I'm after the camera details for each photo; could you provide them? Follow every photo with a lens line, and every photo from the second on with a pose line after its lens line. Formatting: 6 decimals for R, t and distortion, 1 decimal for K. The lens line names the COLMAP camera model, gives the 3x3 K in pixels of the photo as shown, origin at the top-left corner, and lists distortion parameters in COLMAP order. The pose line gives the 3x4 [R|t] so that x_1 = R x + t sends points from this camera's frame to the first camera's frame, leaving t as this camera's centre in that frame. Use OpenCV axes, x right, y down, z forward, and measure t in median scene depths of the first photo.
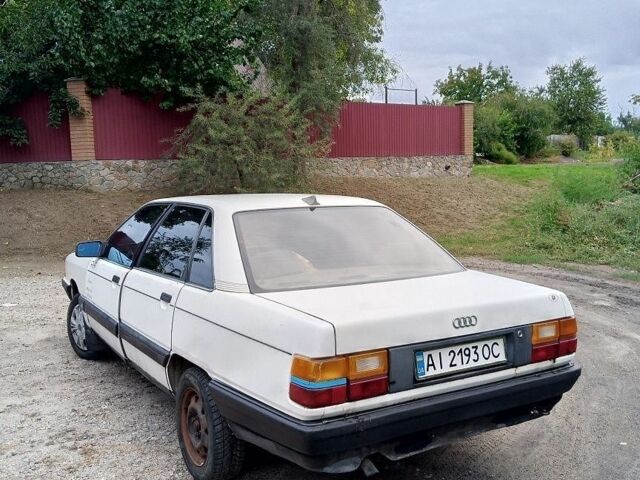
lens RADIAL K [[692.9, 0, 320.0], [0, 692.9, 240.0], [0, 0, 1]] dist [0.112380, -0.423225]
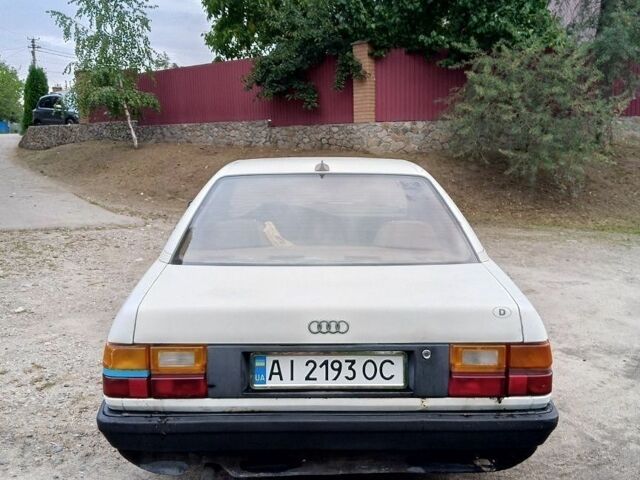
lens RADIAL K [[692.9, 0, 320.0], [0, 692.9, 240.0], [0, 0, 1]] dist [0.112380, -0.423225]
pose [[0.849592, 0.079206, -0.521460, 0.542564], [-0.050716, 0.996347, 0.068708, -0.029157], [0.524997, -0.031928, 0.850505, 0.306851]]
